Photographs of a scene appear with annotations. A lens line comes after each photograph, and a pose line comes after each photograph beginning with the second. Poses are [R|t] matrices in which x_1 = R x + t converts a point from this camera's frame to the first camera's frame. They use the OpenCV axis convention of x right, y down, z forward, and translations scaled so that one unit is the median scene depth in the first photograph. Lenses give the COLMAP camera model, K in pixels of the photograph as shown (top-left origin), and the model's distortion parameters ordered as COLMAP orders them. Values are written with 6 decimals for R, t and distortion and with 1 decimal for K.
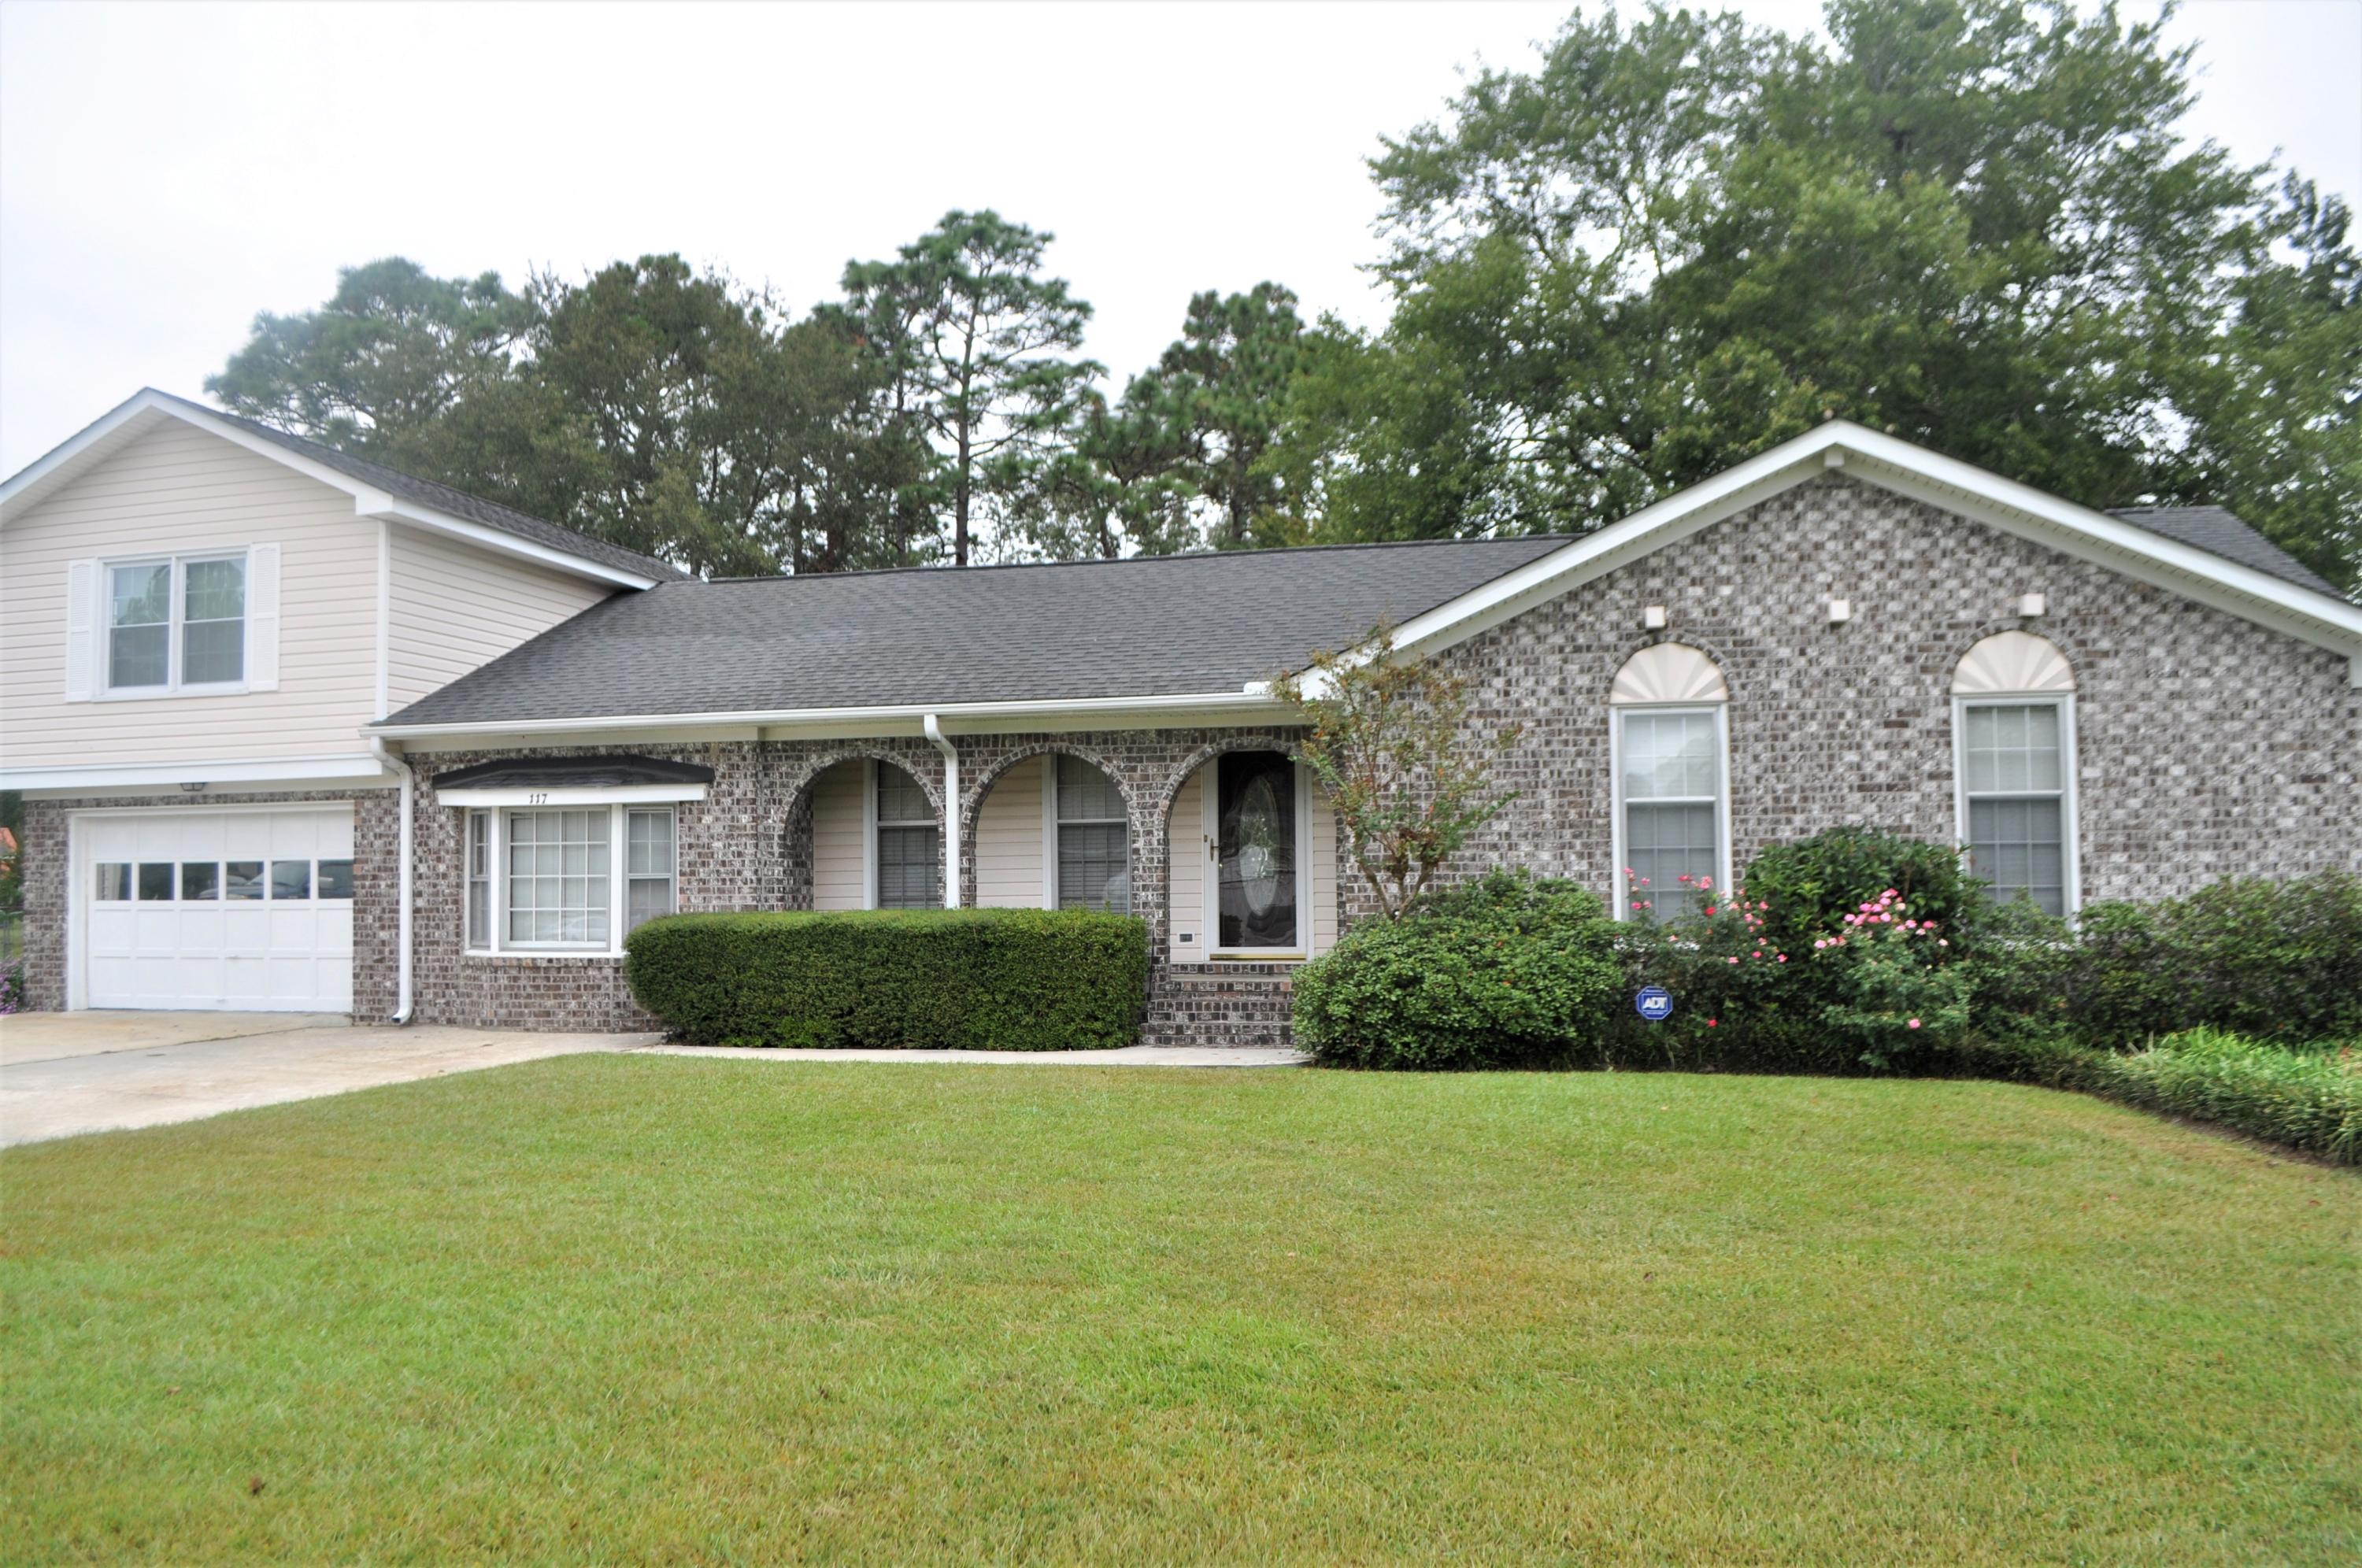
lens RADIAL K [[1805.4, 0, 1176.5], [0, 1805.4, 826.2], [0, 0, 1]] dist [-0.067944, 0.016807]
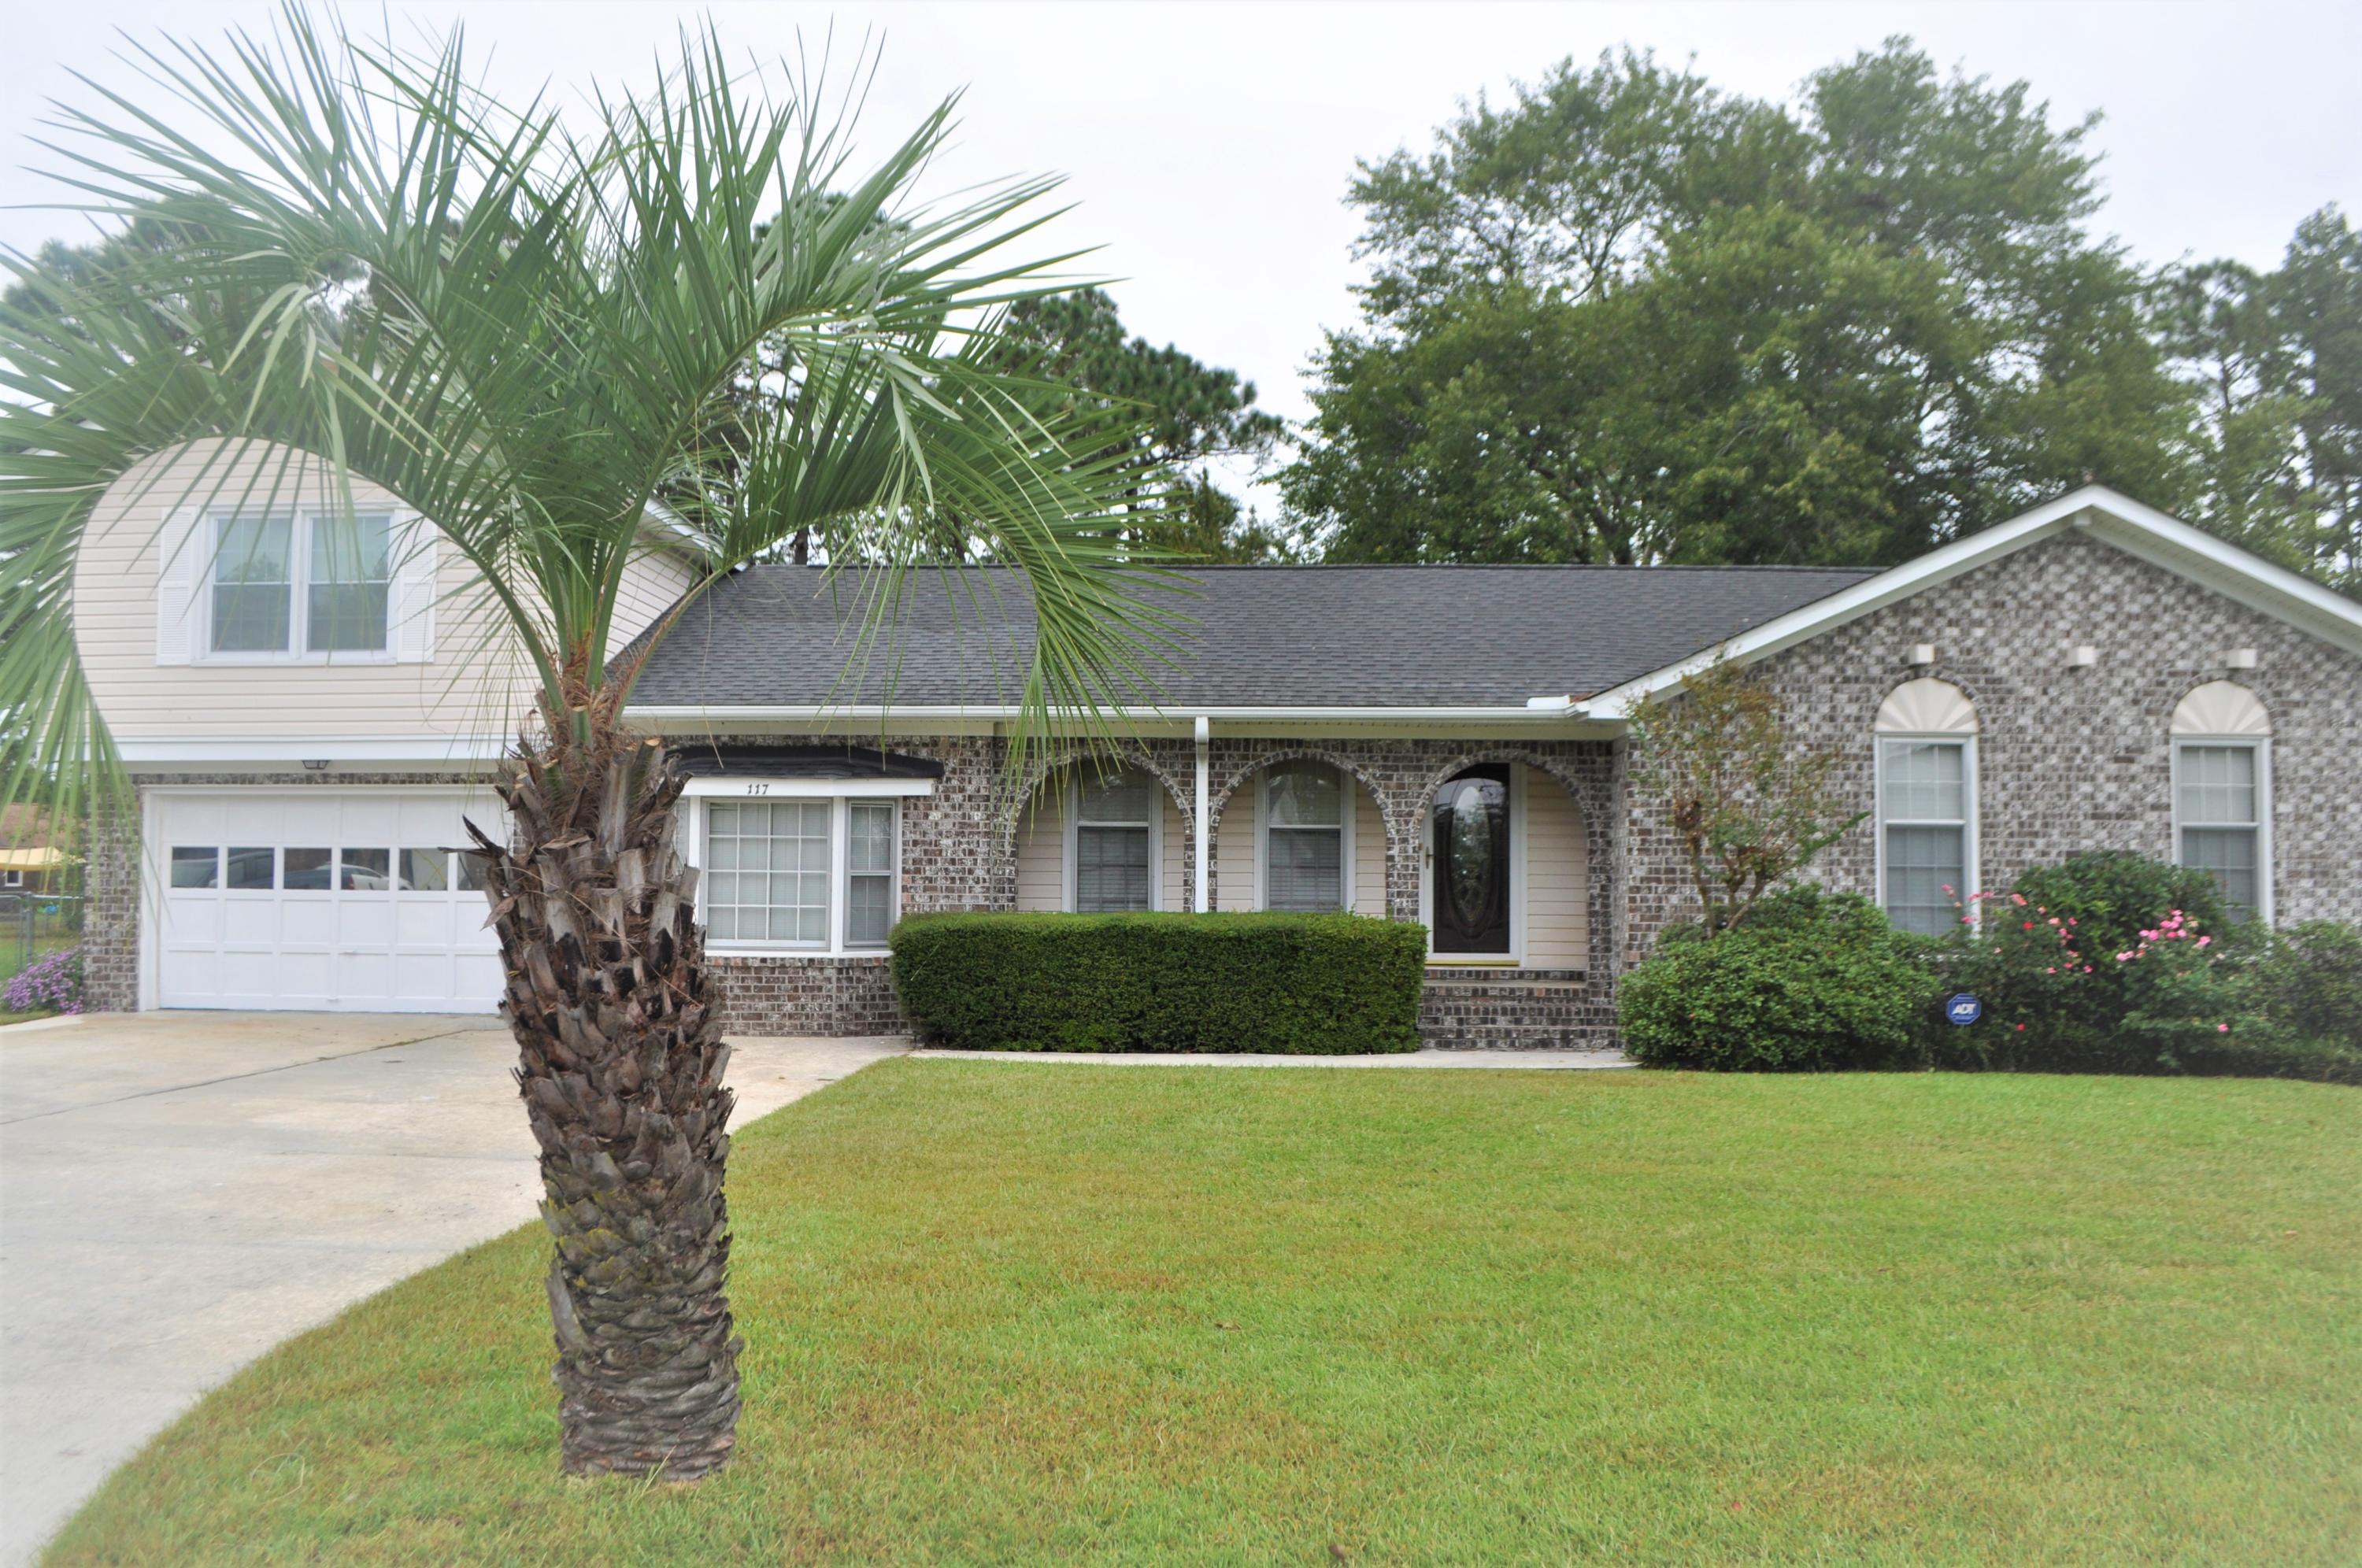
lens RADIAL K [[1805.4, 0, 1166.7], [0, 1805.4, 832.9], [0, 0, 1]] dist [-0.067944, 0.016807]
pose [[0.980815, 0.023549, 0.193514, -0.356036], [-0.024100, 0.999709, 0.000492, 0.002206], [-0.193446, -0.005146, 0.981097, 0.026839]]
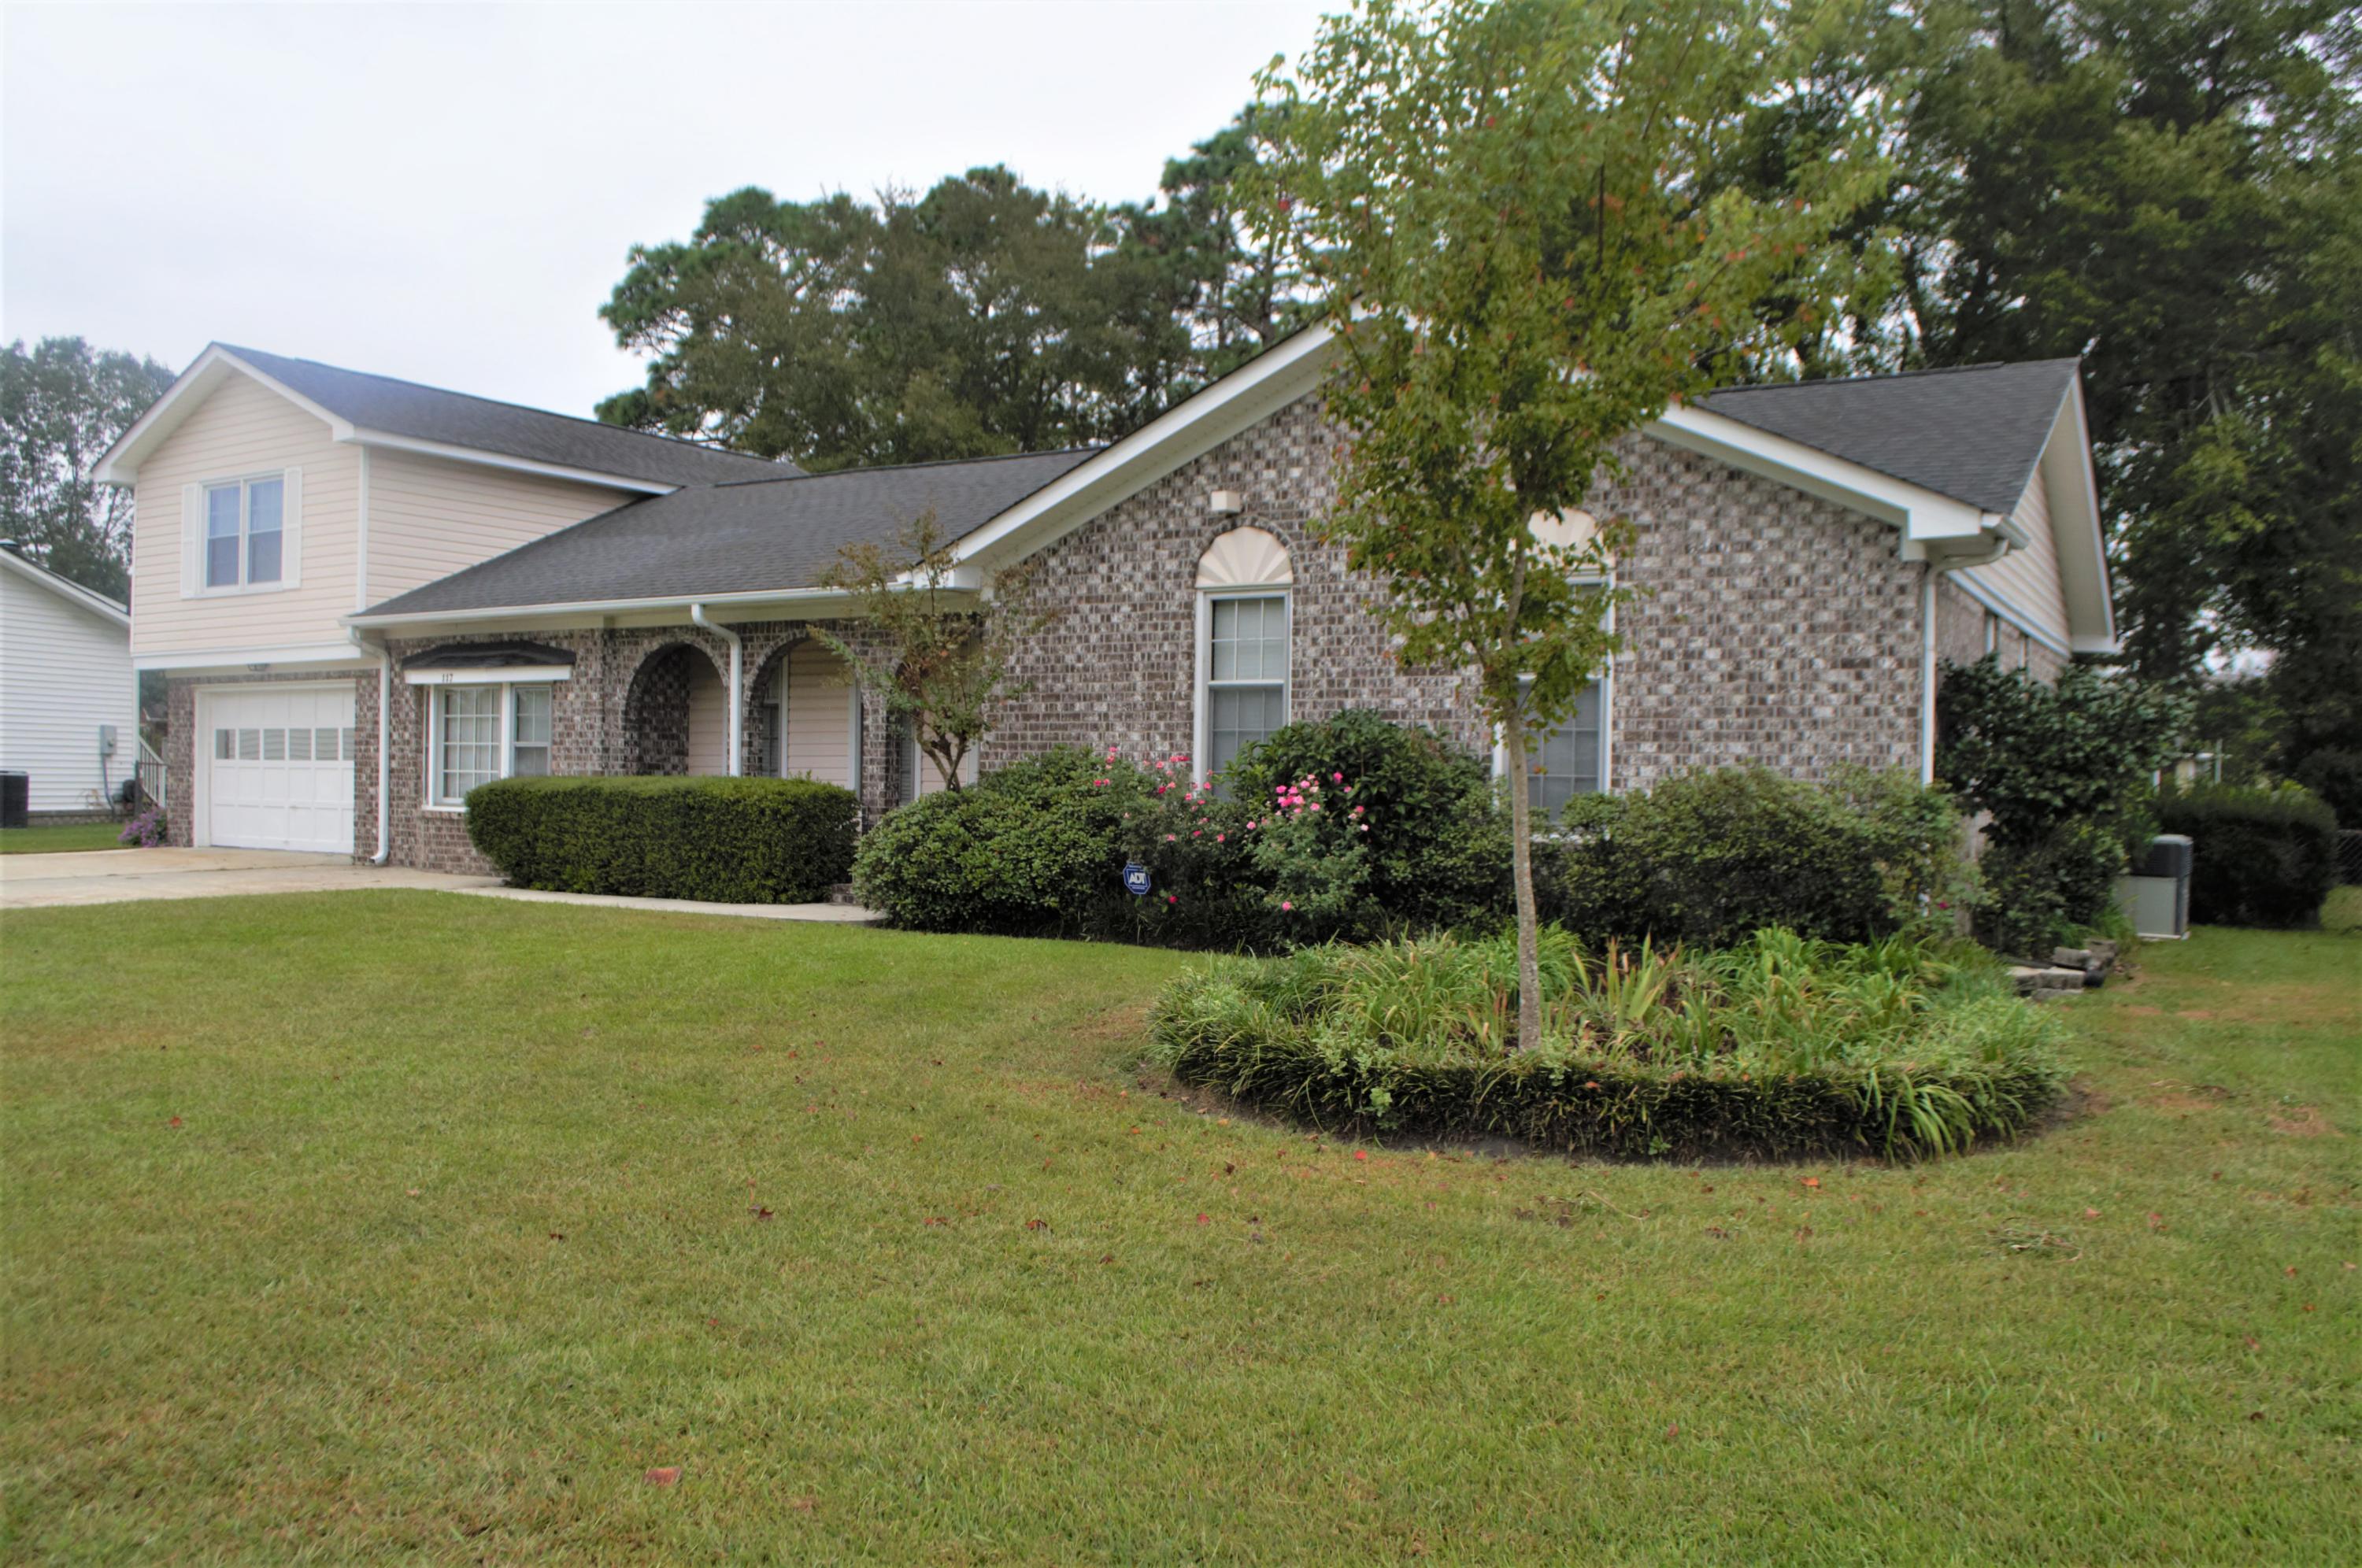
lens RADIAL K [[1830.9, 0, 1179.6], [0, 1830.9, 803.1], [0, 0, 1]] dist [-0.055574, -0.010078]
pose [[0.950309, 0.027279, -0.310112, 0.519490], [-0.012626, 0.998711, 0.049161, 0.002628], [0.311054, -0.042802, 0.949428, 0.007964]]
